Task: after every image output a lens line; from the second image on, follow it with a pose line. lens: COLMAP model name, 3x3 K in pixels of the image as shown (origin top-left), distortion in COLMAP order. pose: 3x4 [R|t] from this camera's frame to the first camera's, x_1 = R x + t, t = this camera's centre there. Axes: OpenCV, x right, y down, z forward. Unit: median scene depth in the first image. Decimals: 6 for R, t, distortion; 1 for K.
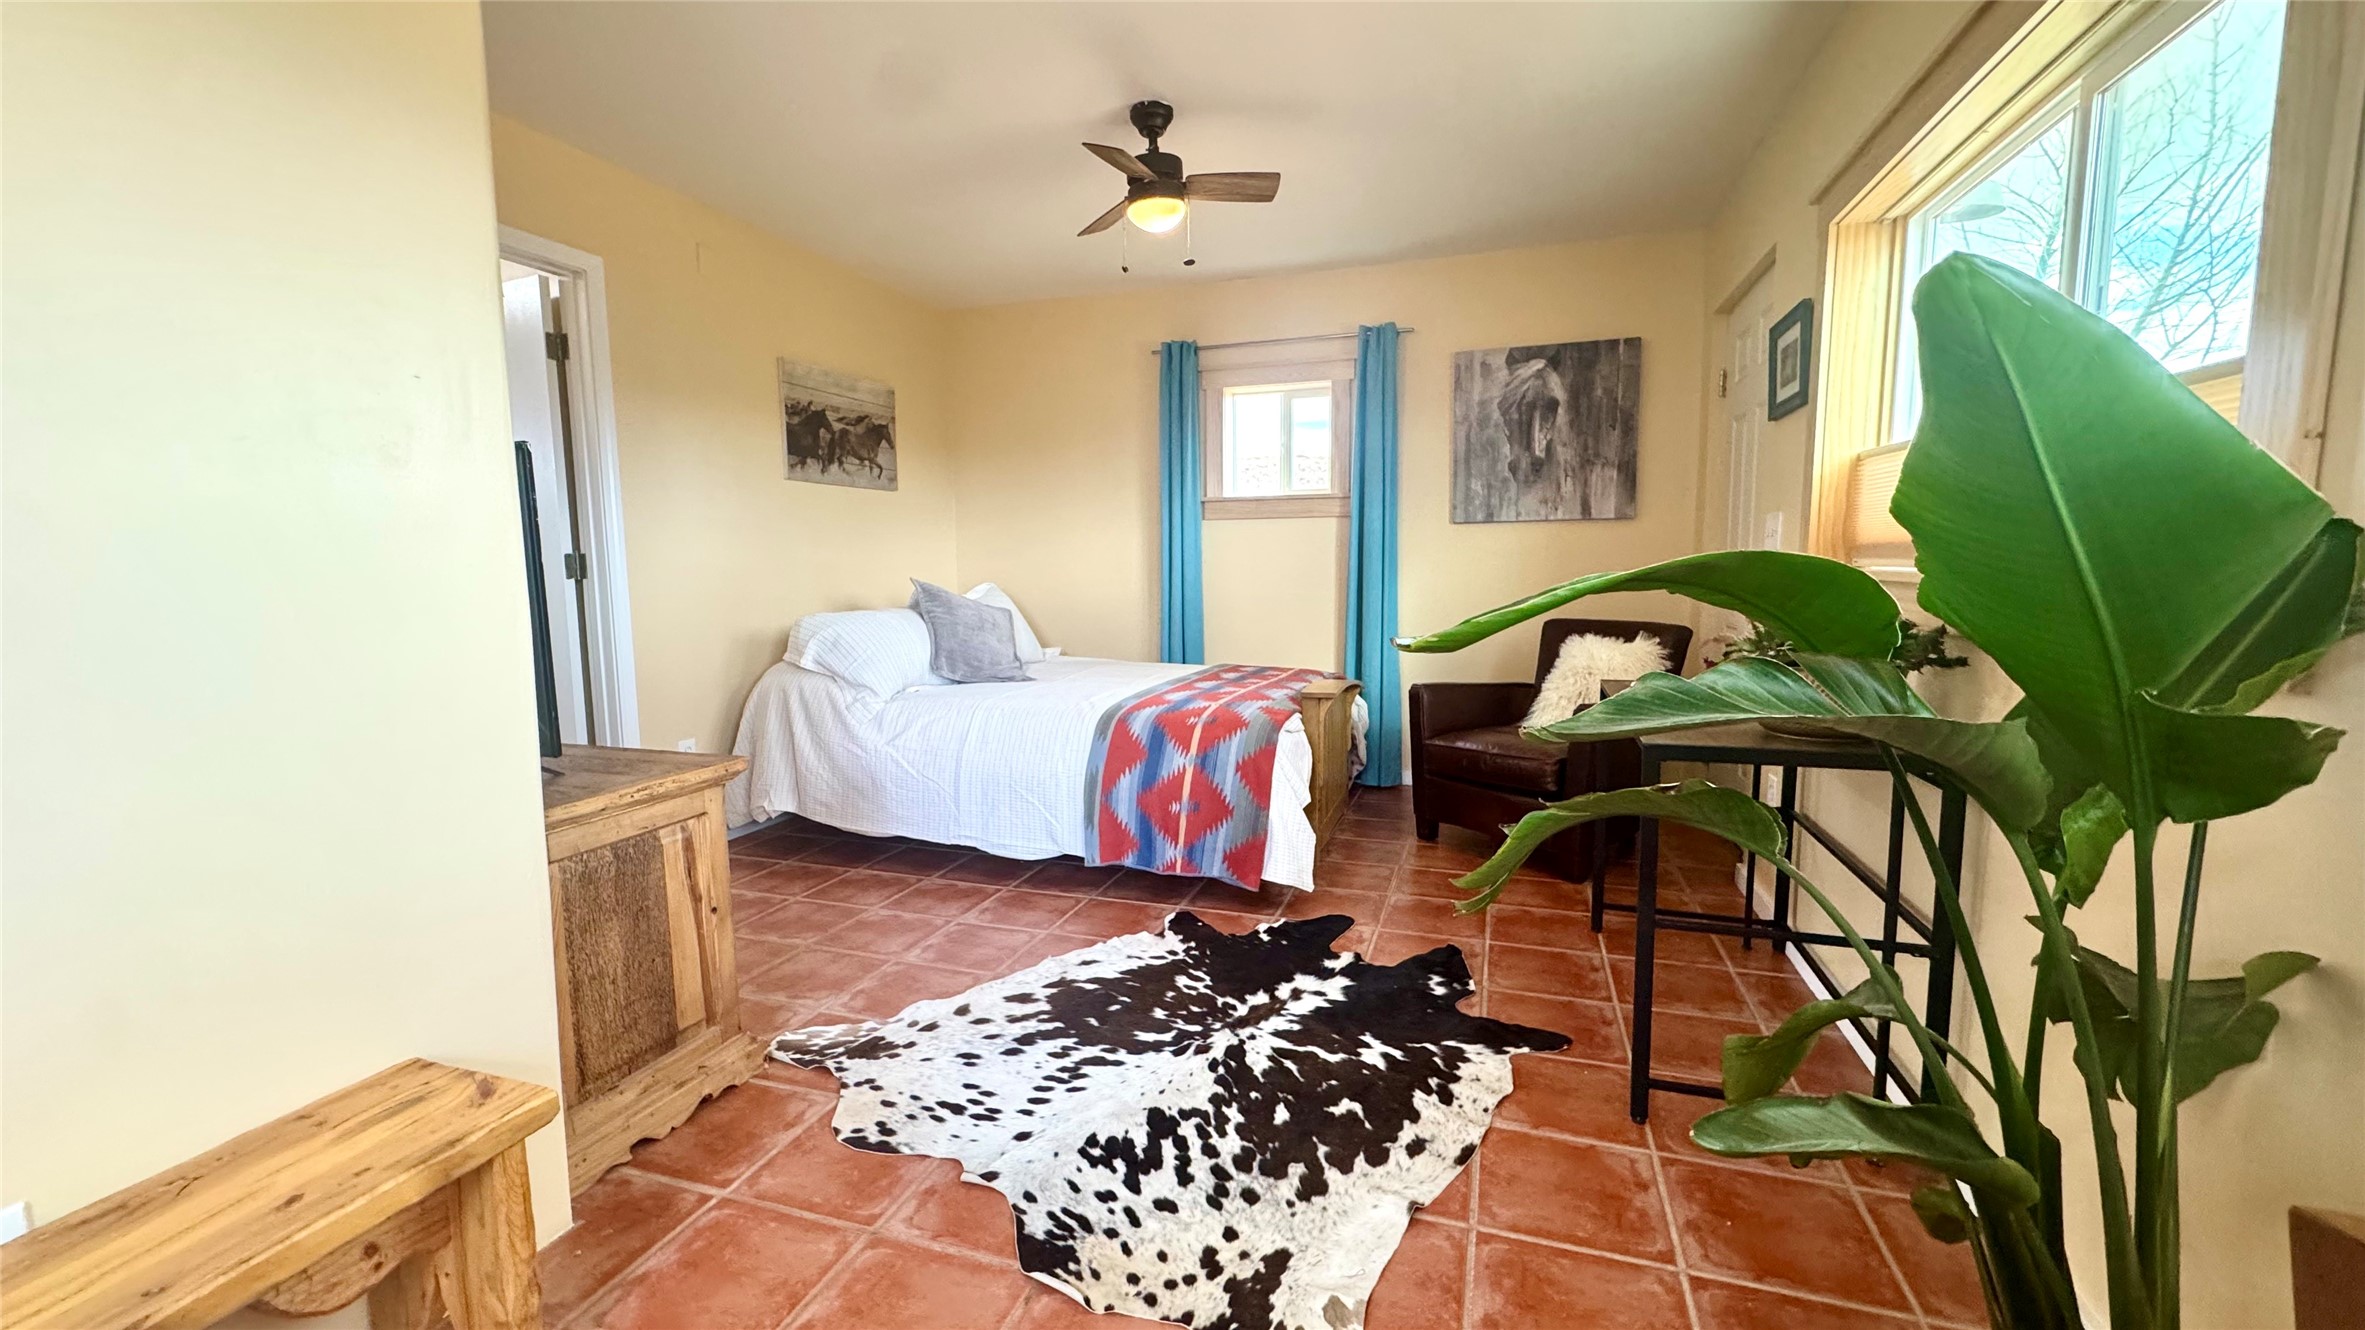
lens RADIAL K [[941.2, 0, 1189.4], [0, 941.2, 658.3], [0, 0, 1]] dist [-0.012329, 0.001451]
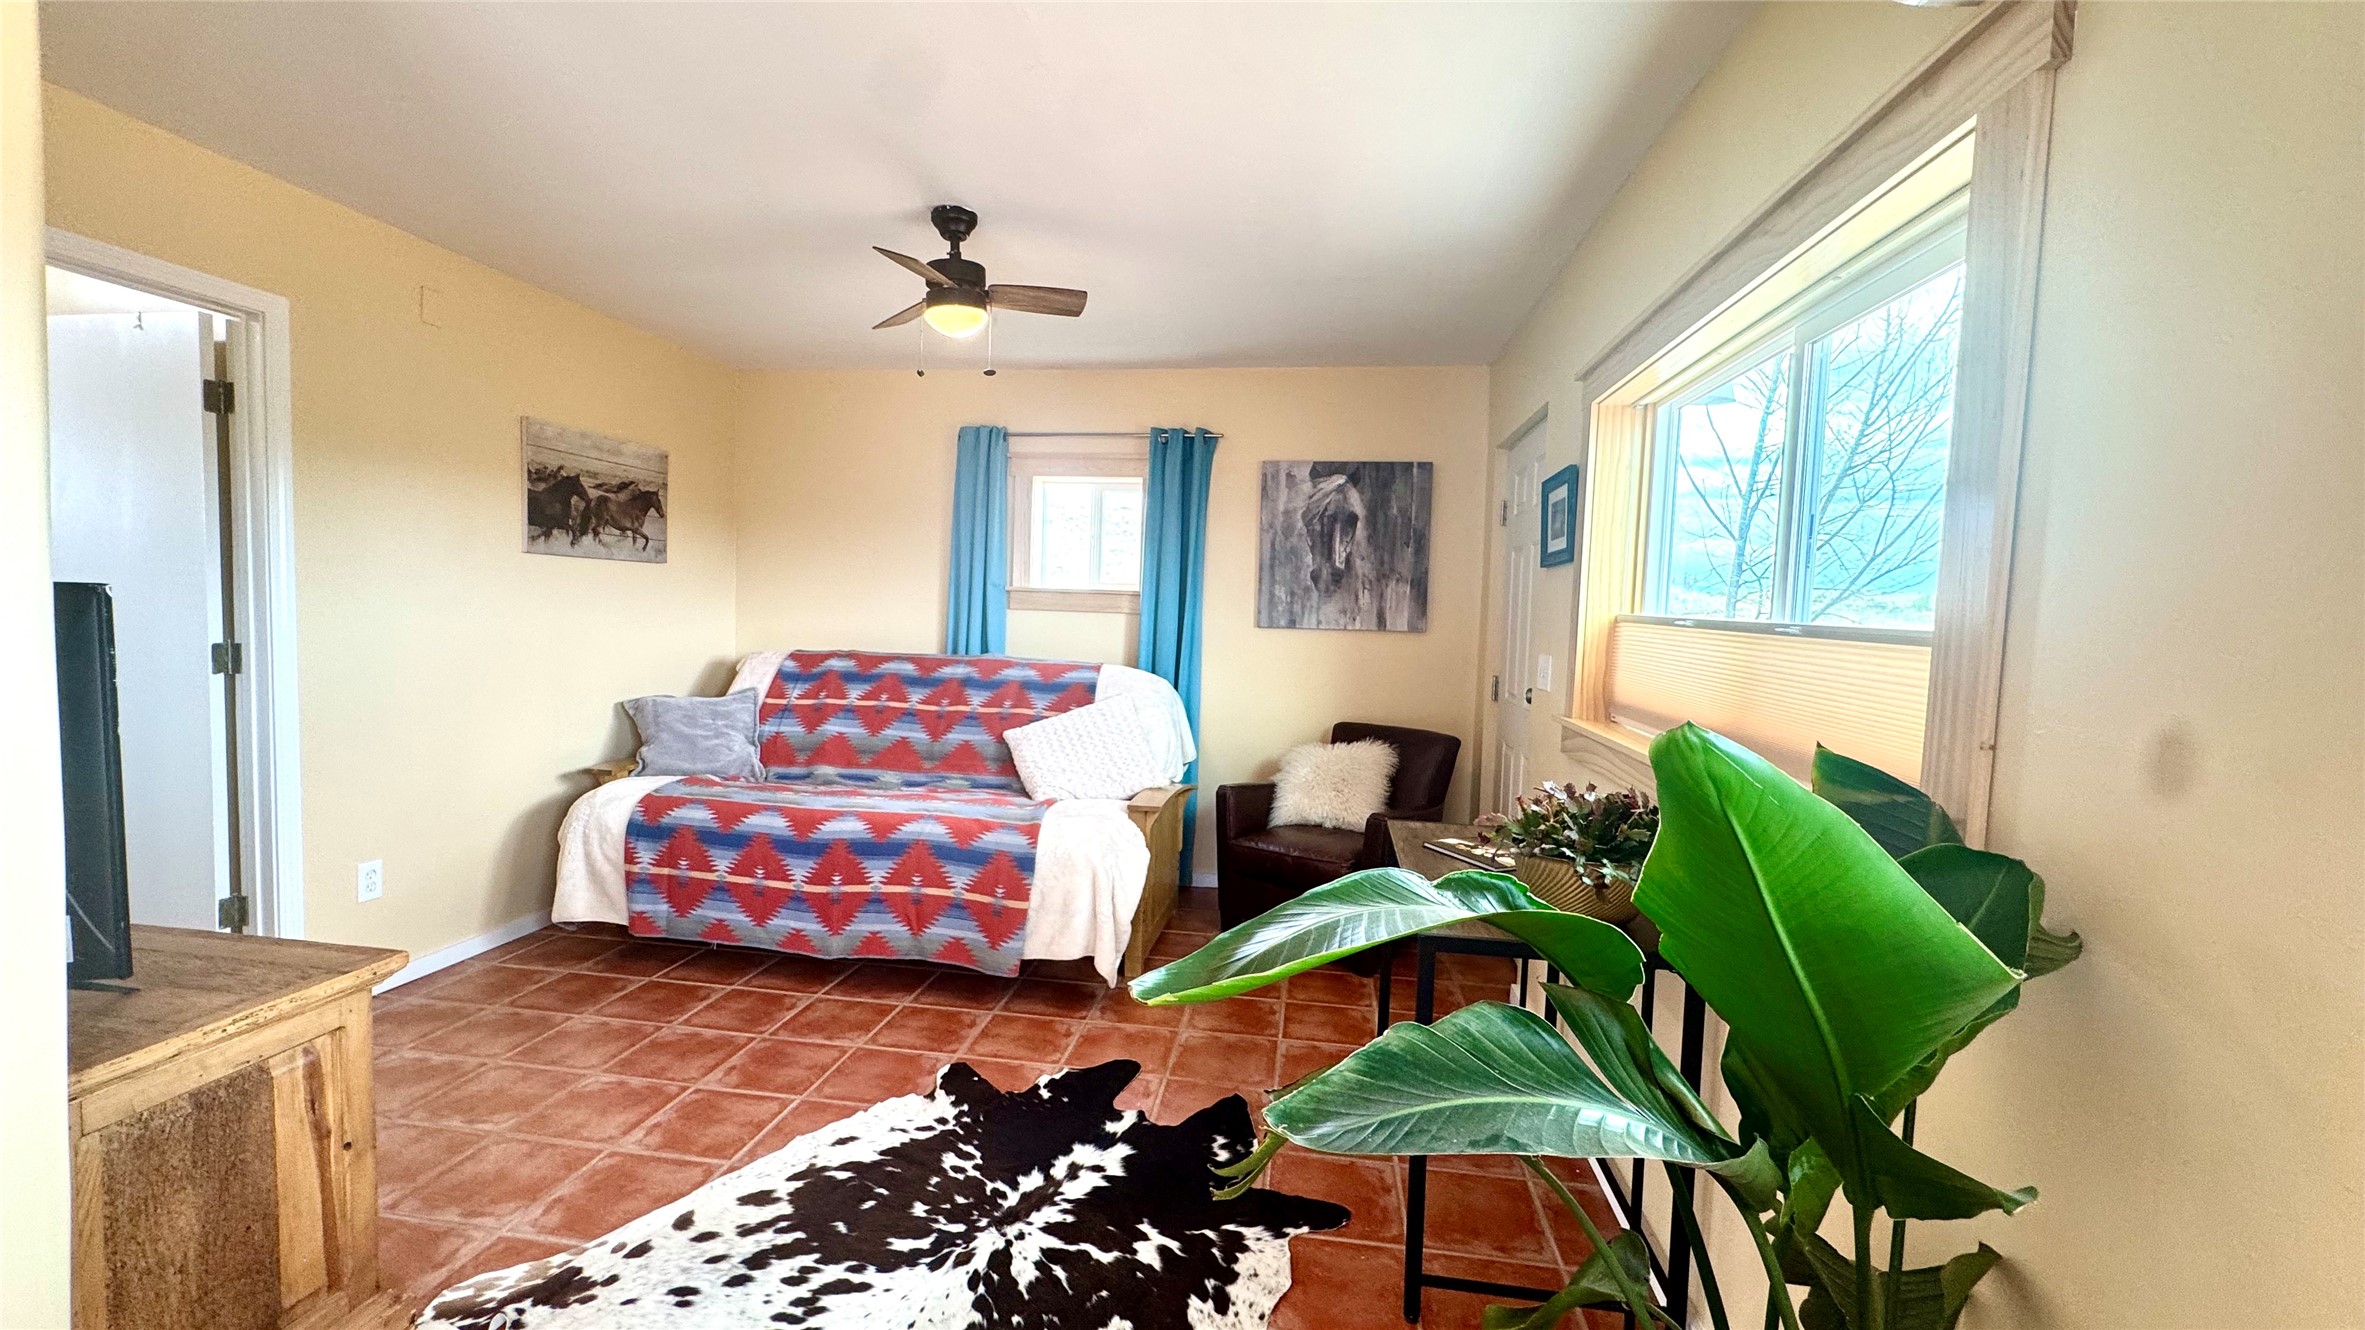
lens RADIAL K [[941.2, 0, 1192.5], [0, 941.2, 655.3], [0, 0, 1]] dist [-0.012329, 0.001451]
pose [[0.981038, 0.032070, 0.191145, 0.037730], [-0.022147, 0.998305, -0.053823, -0.113507], [-0.192547, 0.048569, 0.980085, 0.043860]]
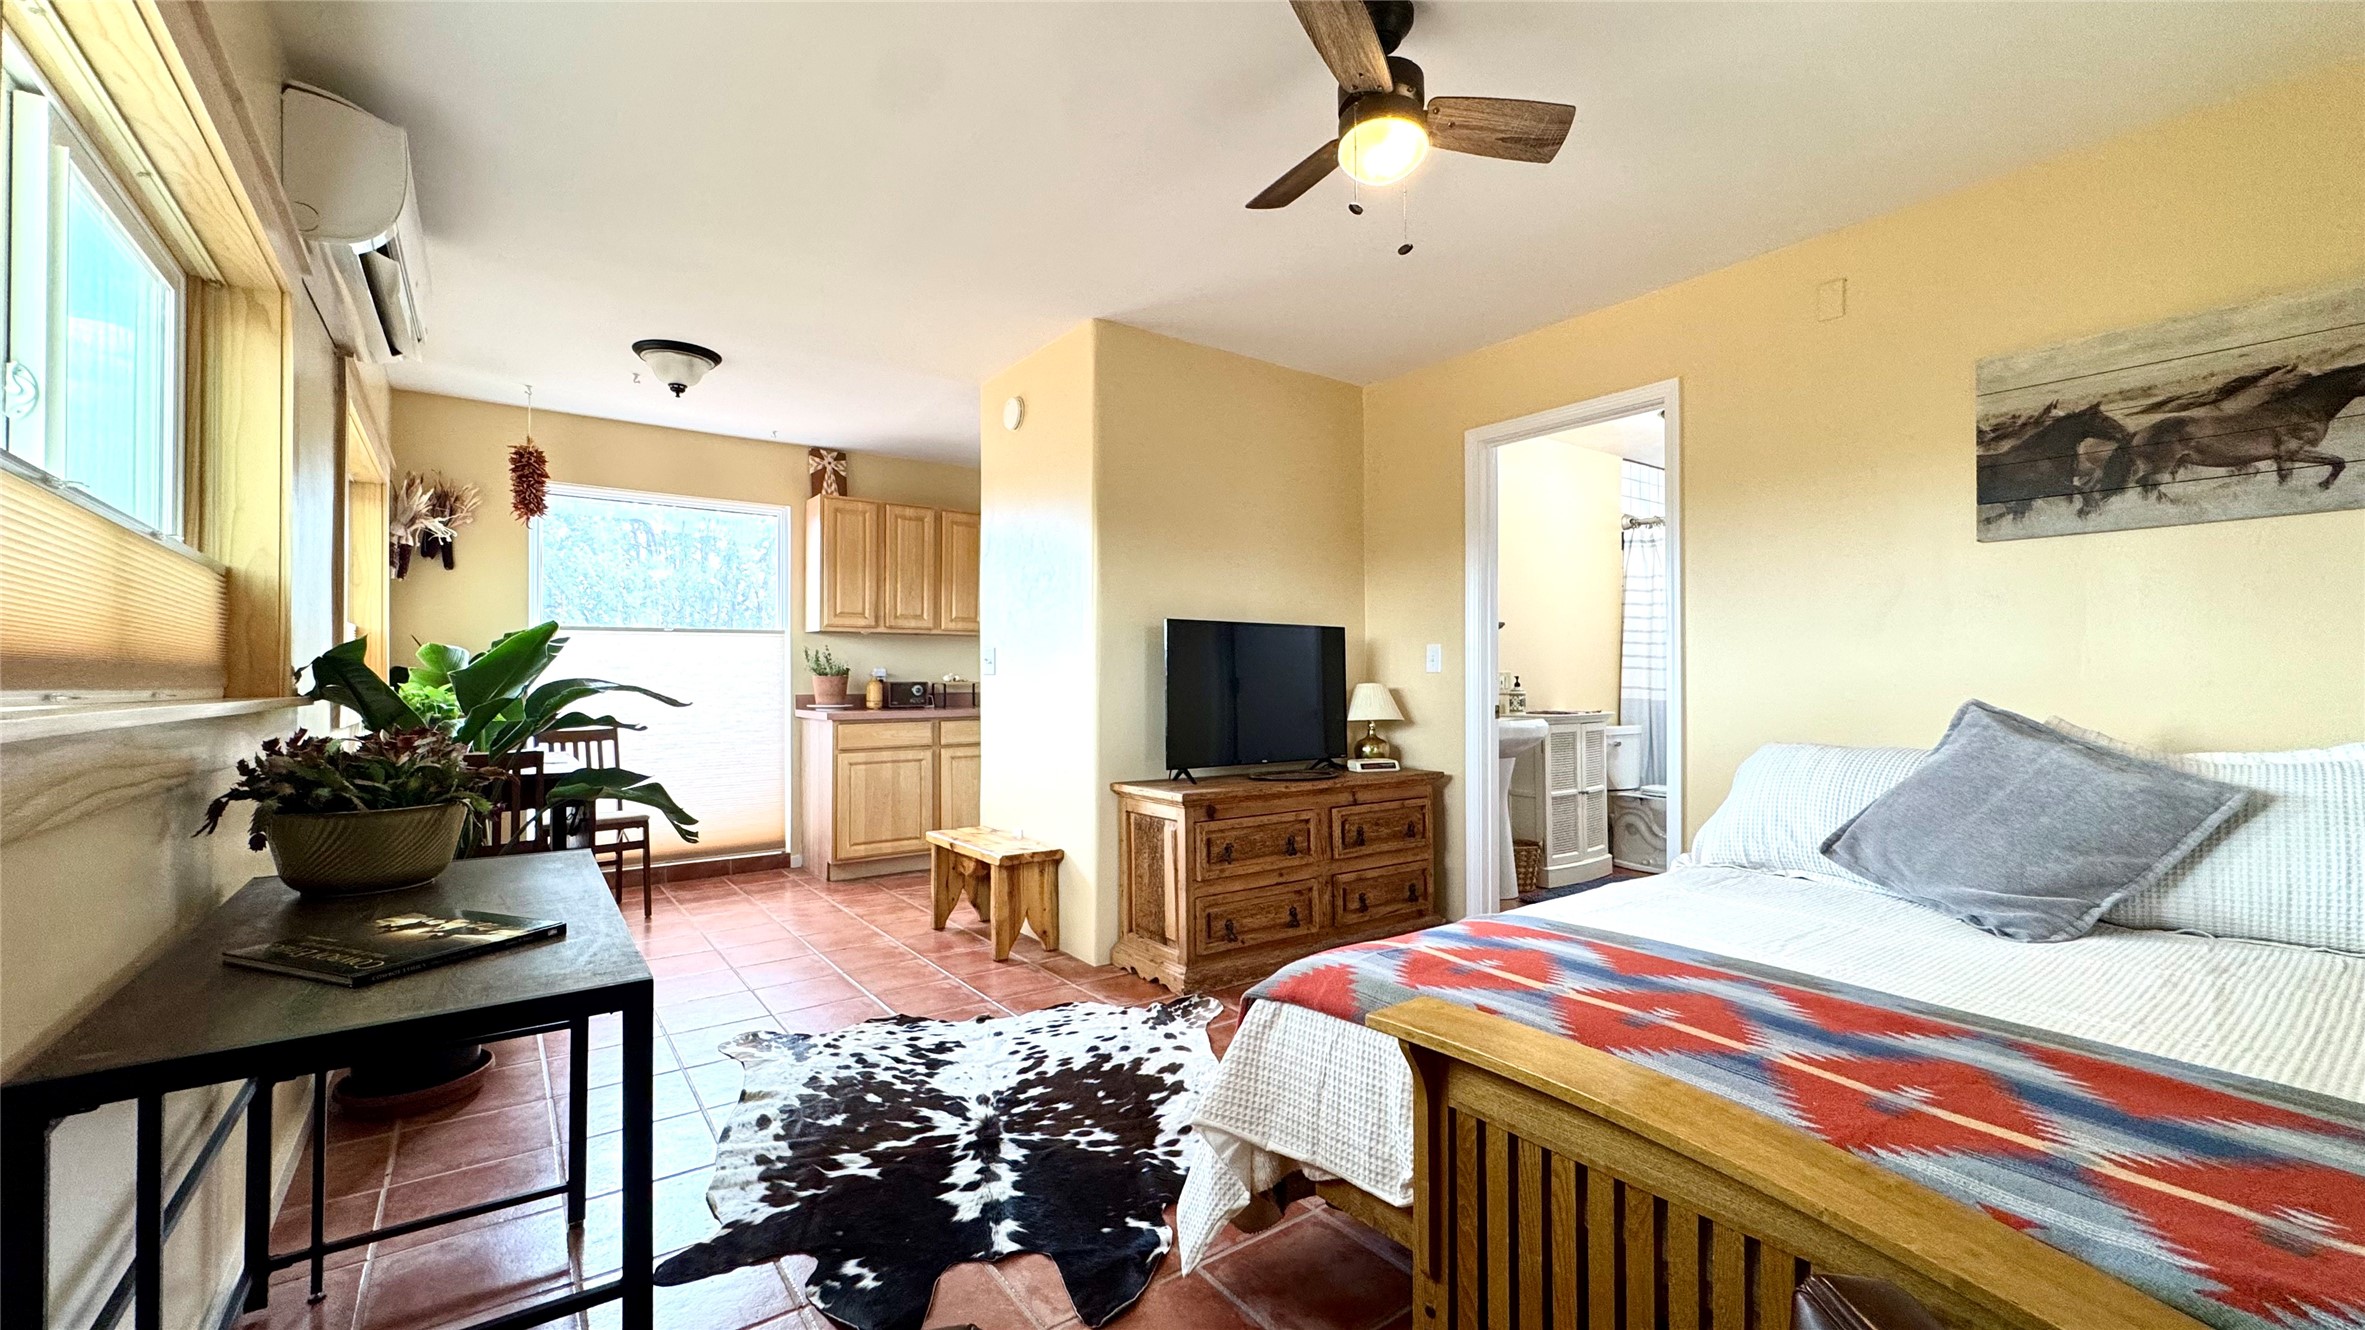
lens RADIAL K [[941.2, 0, 1184.6], [0, 941.2, 670.9], [0, 0, 1]] dist [-0.012329, 0.001451]
pose [[-0.578717, 0.005028, -0.815513, 0.763840], [-0.074221, 0.995506, 0.058808, -0.184098], [0.812144, 0.094561, -0.575743, 1.715030]]
